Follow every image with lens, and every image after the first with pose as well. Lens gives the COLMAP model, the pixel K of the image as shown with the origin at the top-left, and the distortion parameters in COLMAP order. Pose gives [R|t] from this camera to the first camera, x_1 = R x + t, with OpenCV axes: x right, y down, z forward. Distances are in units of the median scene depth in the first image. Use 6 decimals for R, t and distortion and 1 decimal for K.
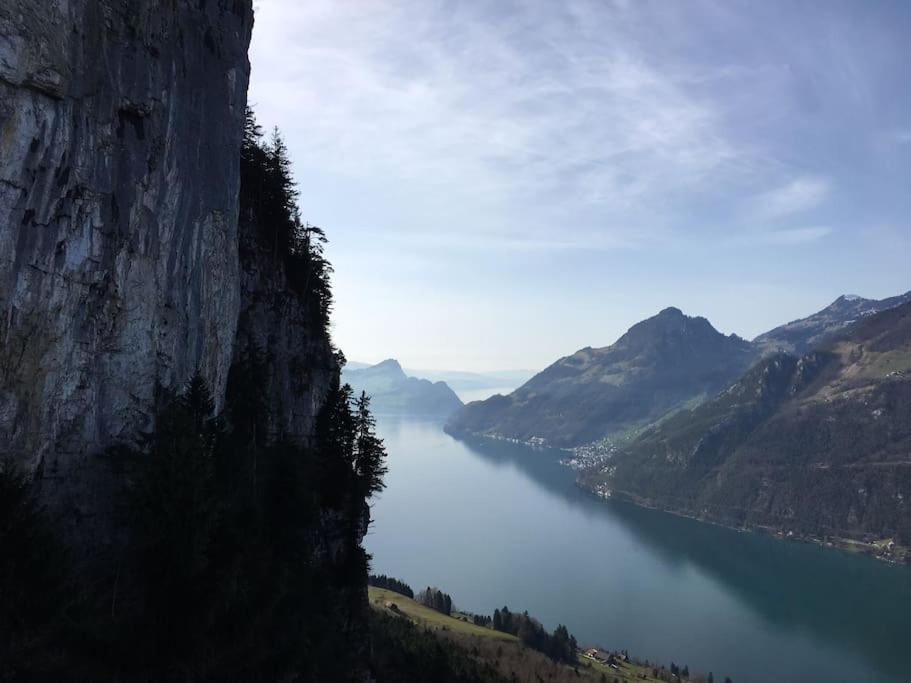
lens RADIAL K [[777.1, 0, 455.5], [0, 777.1, 341.5], [0, 0, 1]] dist [0.034779, -0.037408]
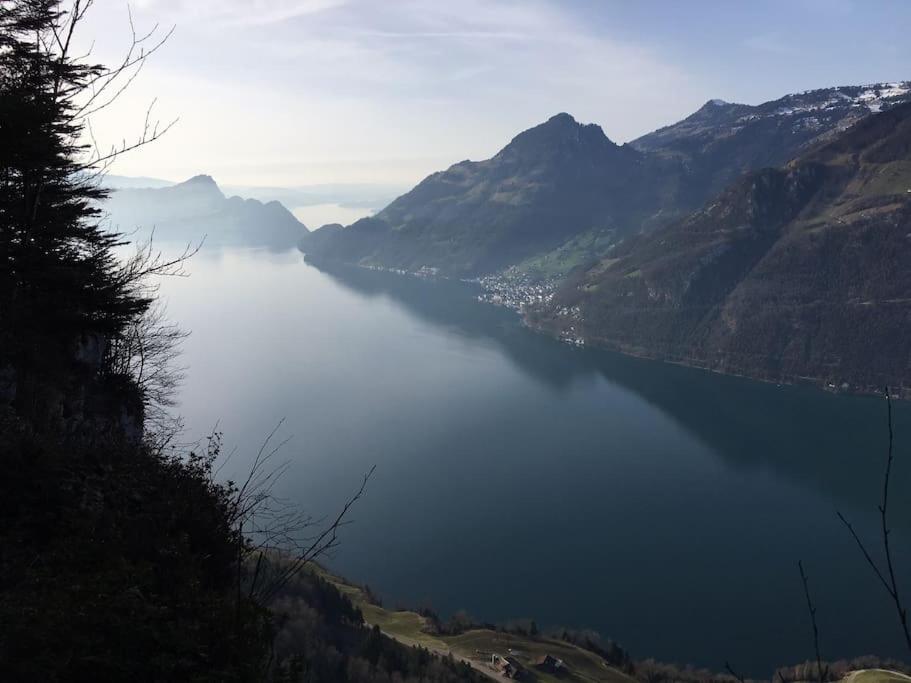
lens RADIAL K [[777.1, 0, 455.5], [0, 777.1, 341.5], [0, 0, 1]] dist [0.034779, -0.037408]
pose [[0.967860, -0.070879, 0.241295, -0.080591], [0.011933, 0.971325, 0.237456, -0.003481], [-0.251207, -0.226944, 0.940952, 0.139730]]
